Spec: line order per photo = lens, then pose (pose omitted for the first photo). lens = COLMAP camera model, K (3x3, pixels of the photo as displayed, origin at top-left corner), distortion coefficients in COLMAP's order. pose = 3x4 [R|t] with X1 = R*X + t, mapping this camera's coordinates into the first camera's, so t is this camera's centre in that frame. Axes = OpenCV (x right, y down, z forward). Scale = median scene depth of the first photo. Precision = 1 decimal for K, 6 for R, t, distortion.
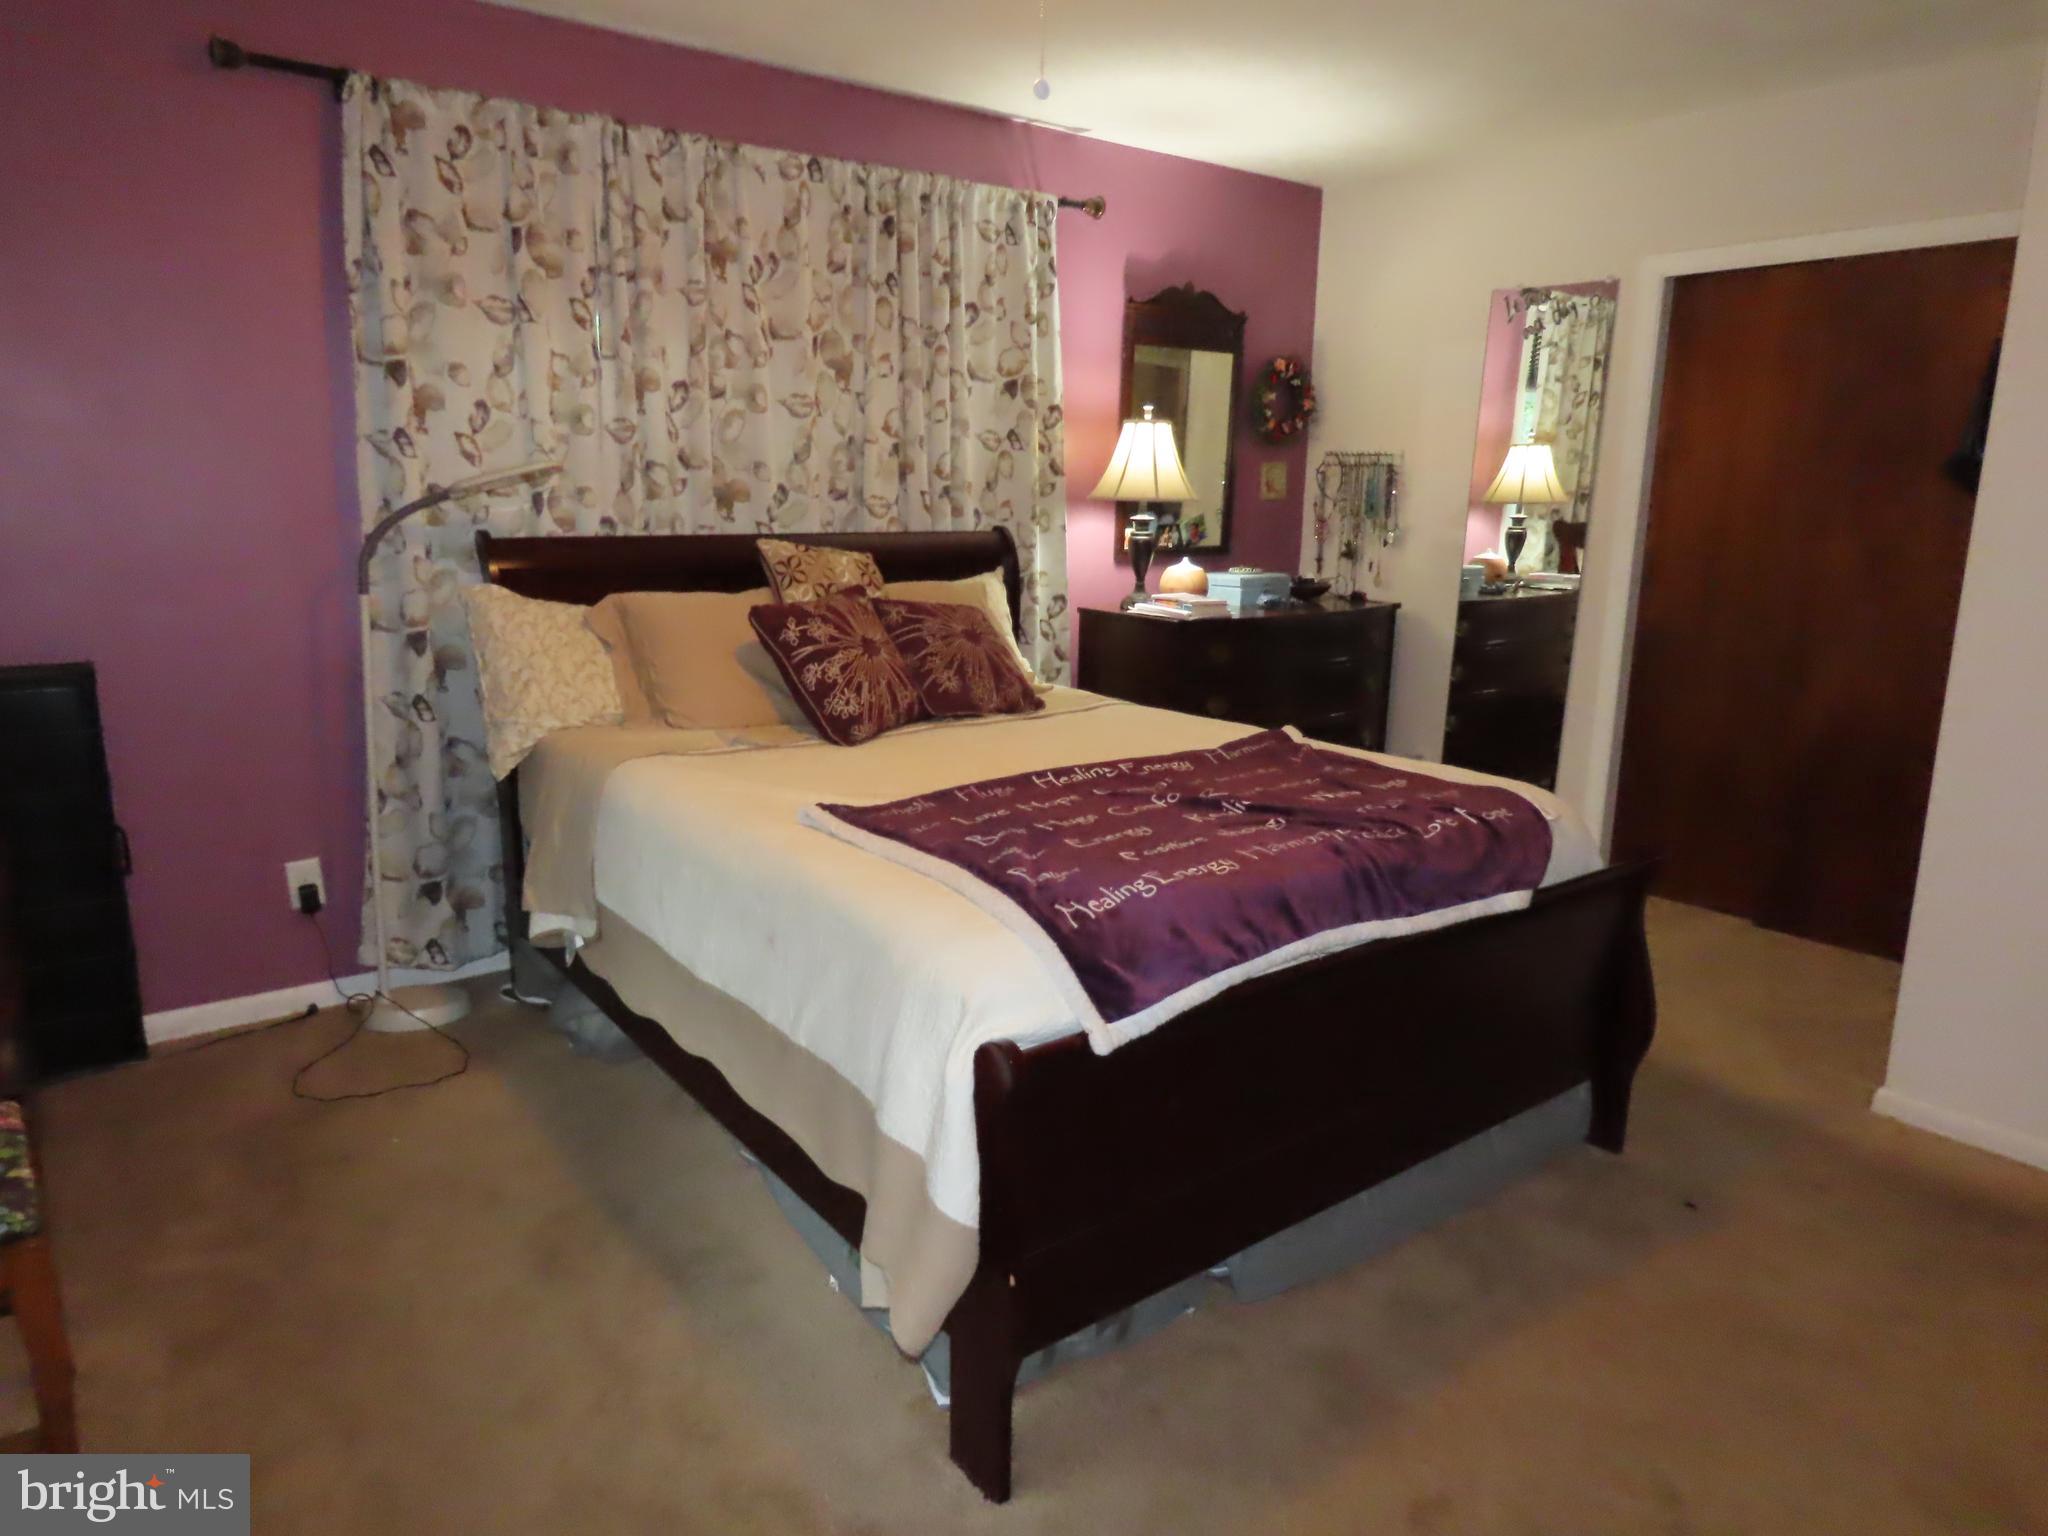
lens RADIAL K [[1276.4, 0, 1040.4], [0, 1276.4, 773.6], [0, 0, 1]] dist [-0.016144, 0.002036]
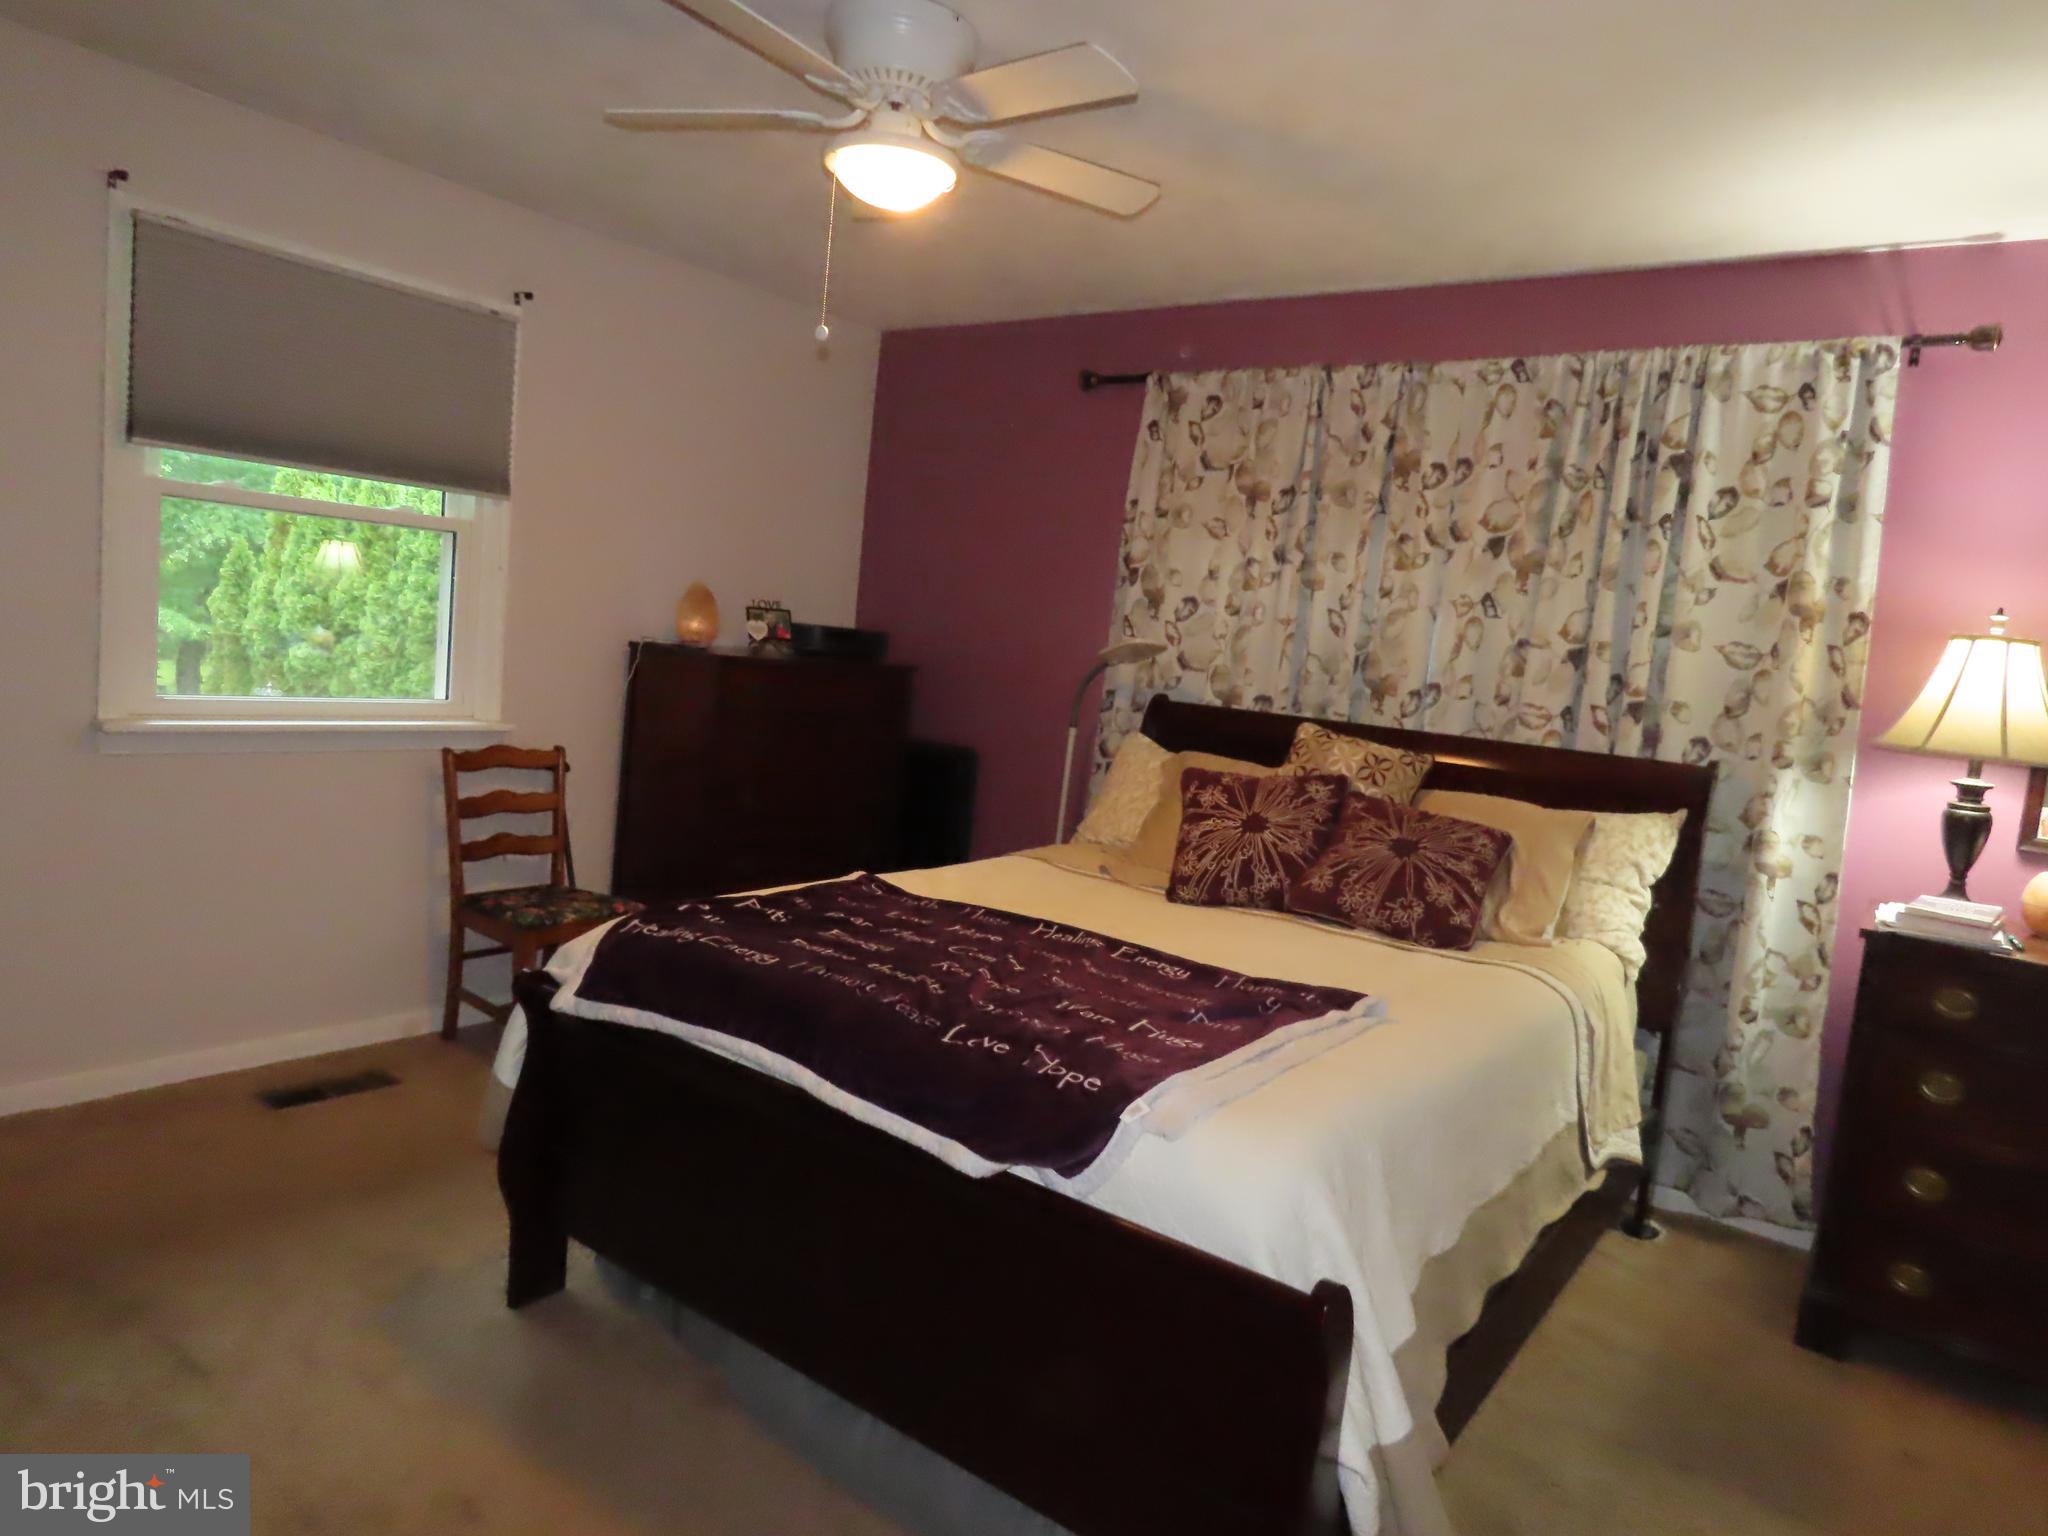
lens RADIAL K [[1276.4, 0, 1041.1], [0, 1276.4, 770.0], [0, 0, 1]] dist [-0.016144, 0.002036]
pose [[0.287190, 0.111920, -0.951313, 0.673088], [-0.298704, 0.954090, 0.022071, -0.097029], [0.910108, 0.277823, 0.307436, 0.453006]]
